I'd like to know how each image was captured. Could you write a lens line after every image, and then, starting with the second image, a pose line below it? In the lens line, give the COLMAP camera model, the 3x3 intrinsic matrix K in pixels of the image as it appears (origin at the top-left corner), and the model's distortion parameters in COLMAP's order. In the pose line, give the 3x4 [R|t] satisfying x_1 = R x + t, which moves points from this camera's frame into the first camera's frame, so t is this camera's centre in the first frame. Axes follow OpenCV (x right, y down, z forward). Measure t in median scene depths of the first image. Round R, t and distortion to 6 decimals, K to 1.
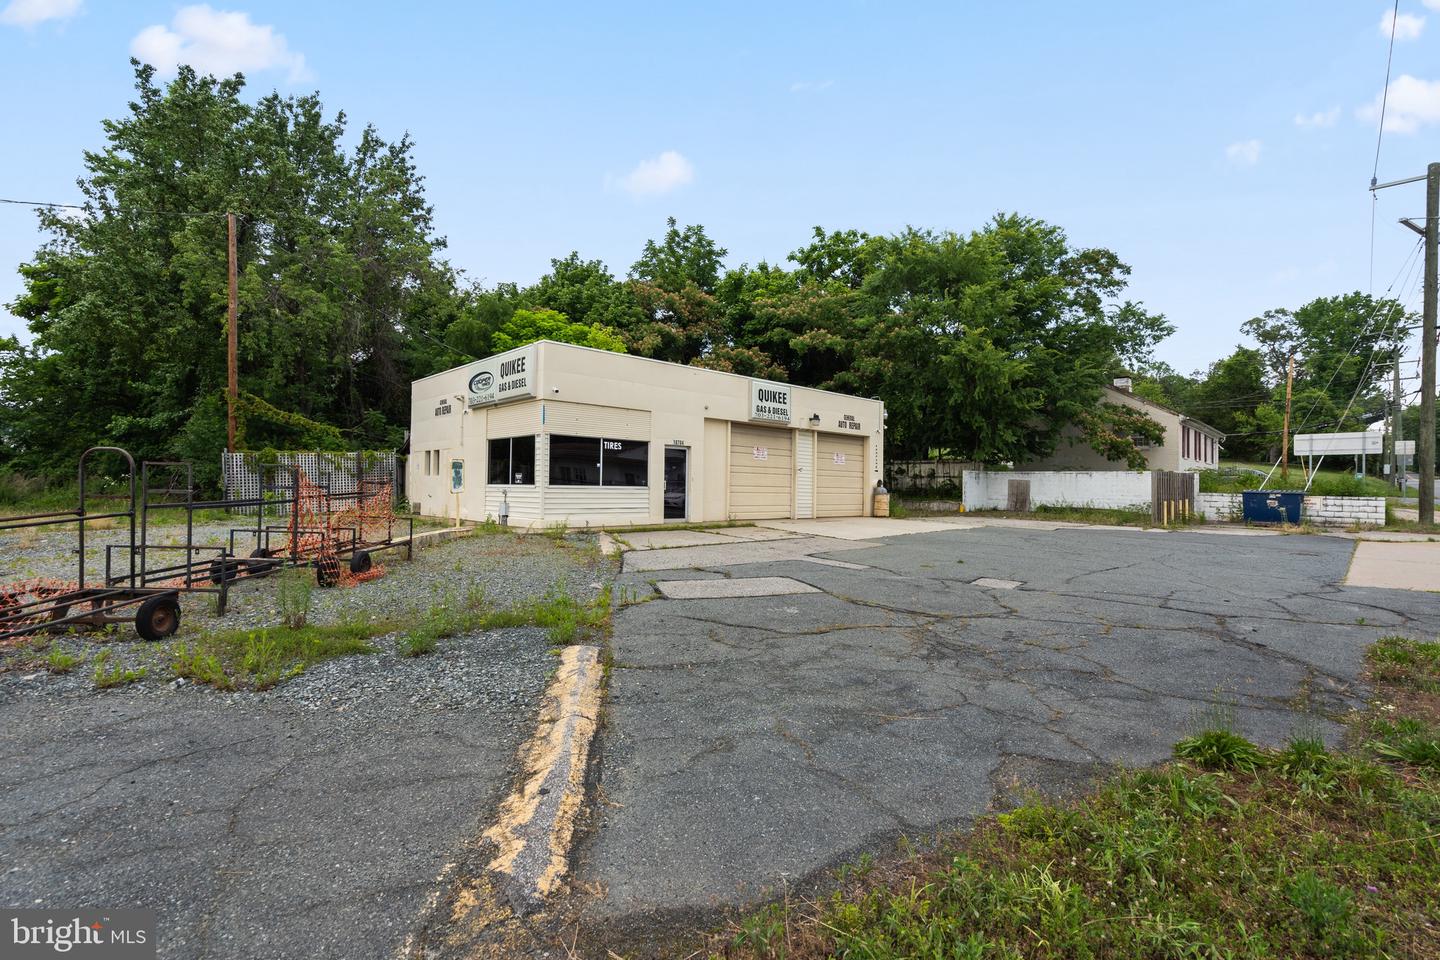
lens RADIAL K [[653.9, 0, 718.8], [0, 653.9, 486.2], [0, 0, 1]] dist [-0.016920, 0.002270]
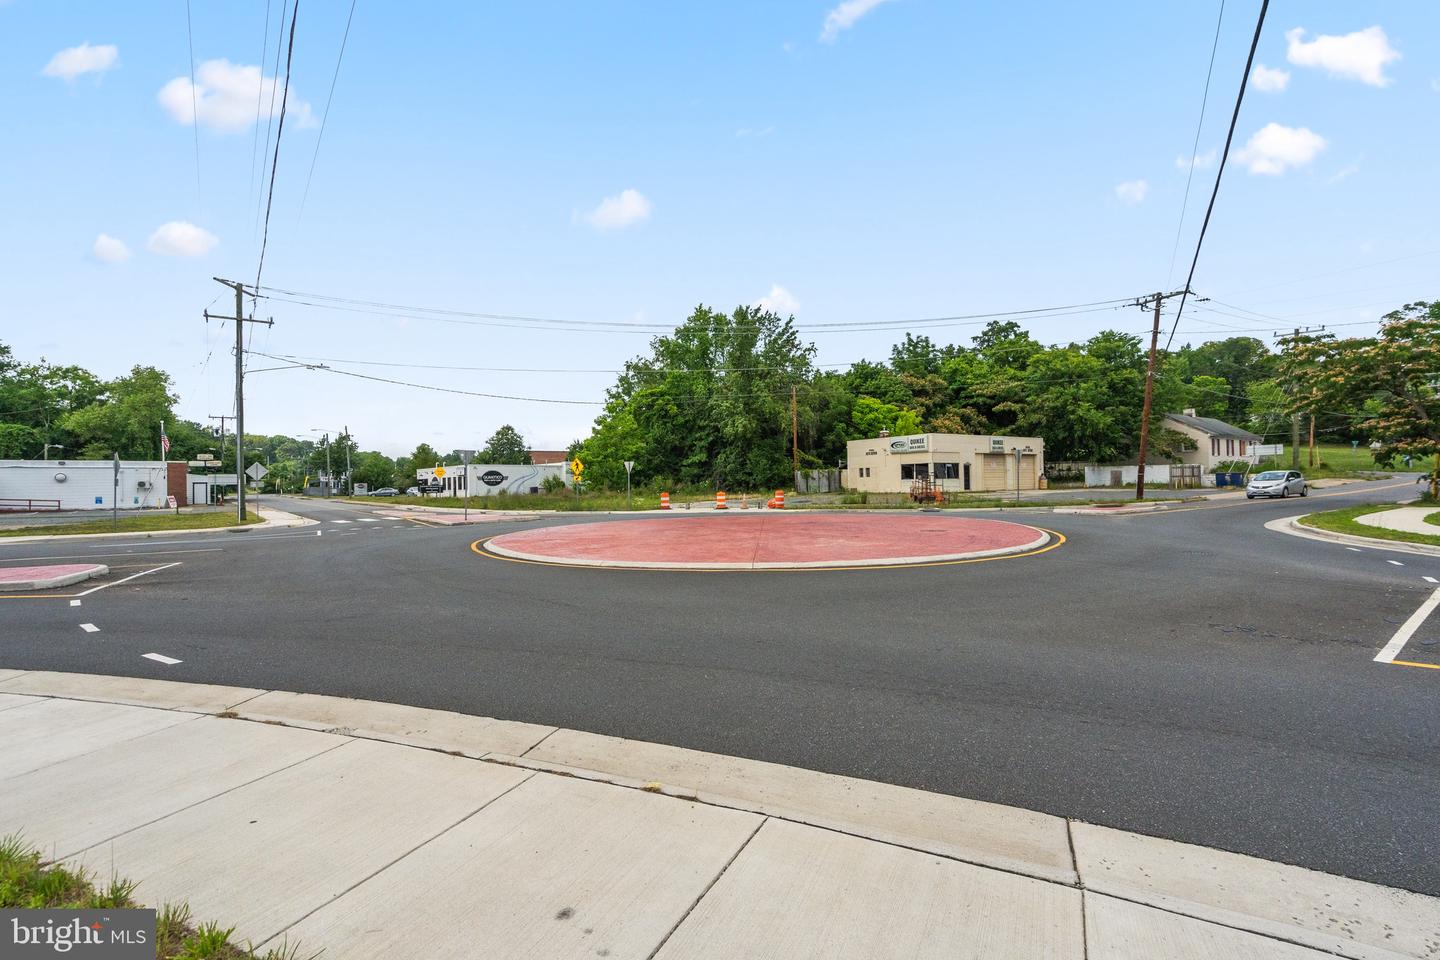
lens RADIAL K [[653.9, 0, 721.5], [0, 653.9, 478.9], [0, 0, 1]] dist [-0.016920, 0.002270]
pose [[0.980785, -0.031092, -0.192596, -0.379578], [0.029361, 0.999499, -0.011836, 0.003587], [0.192867, 0.005953, 0.981207, -1.323166]]
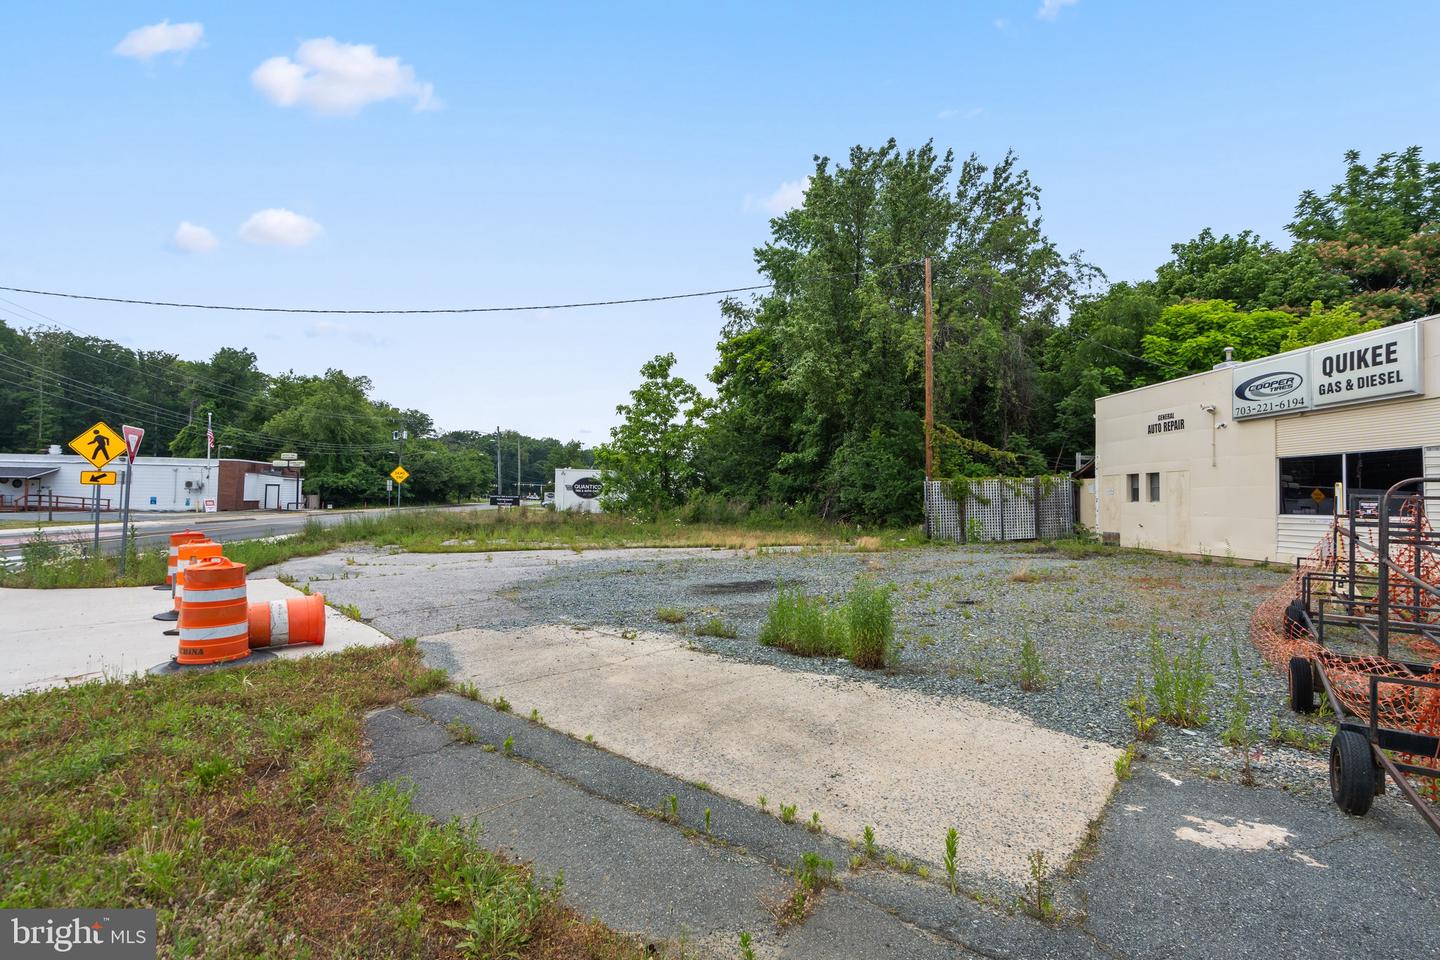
lens RADIAL K [[653.9, 0, 688.7], [0, 653.9, 483.5], [0, 0, 1]] dist [-0.016920, 0.002270]
pose [[0.745418, -0.017987, -0.666354, -0.238826], [-0.010509, 0.999195, -0.038727, -0.001218], [0.666514, 0.035871, 0.744629, -0.038851]]
